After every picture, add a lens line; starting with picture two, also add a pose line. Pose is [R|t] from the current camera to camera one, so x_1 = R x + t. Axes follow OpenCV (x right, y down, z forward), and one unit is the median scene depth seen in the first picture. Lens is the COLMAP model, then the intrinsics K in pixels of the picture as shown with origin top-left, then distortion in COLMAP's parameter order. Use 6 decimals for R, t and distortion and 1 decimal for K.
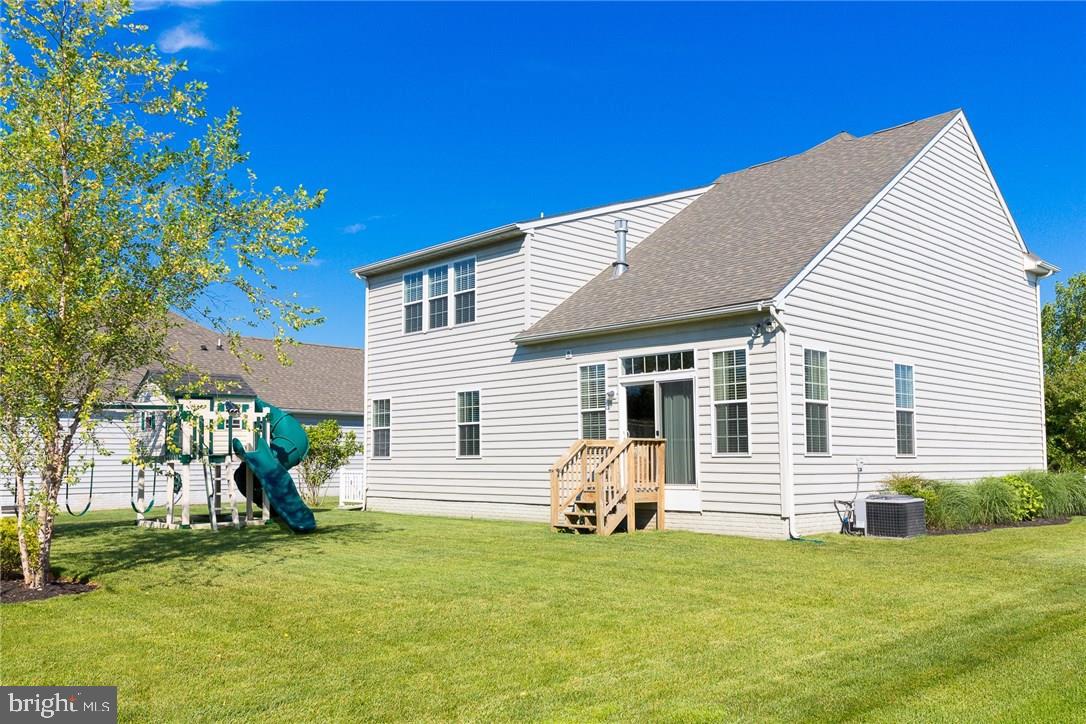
lens RADIAL K [[905.4, 0, 542.6], [0, 905.4, 363.4], [0, 0, 1]] dist [0.017381, 0.001864]
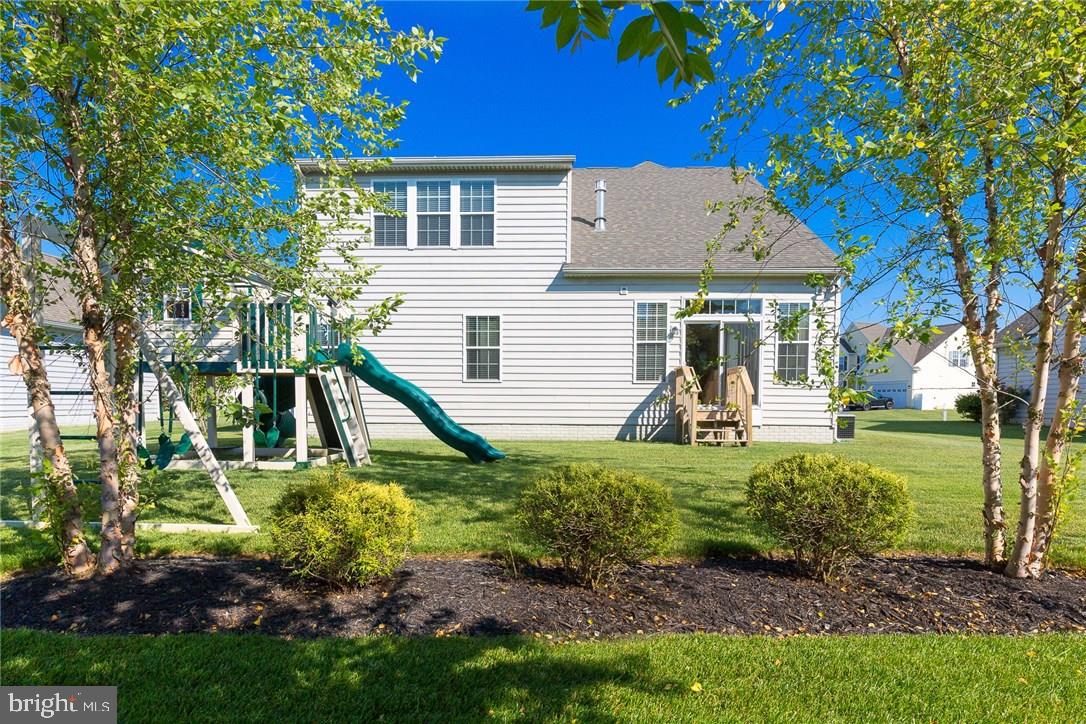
lens RADIAL K [[551.7, 0, 543.9], [0, 551.7, 385.2], [0, 0, 1]] dist [0.003210, 0.000078]
pose [[0.713163, 0.005164, 0.700979, -0.465930], [-0.082341, 0.993667, 0.076452, 0.055824], [-0.696145, -0.112242, 0.709072, 0.517530]]
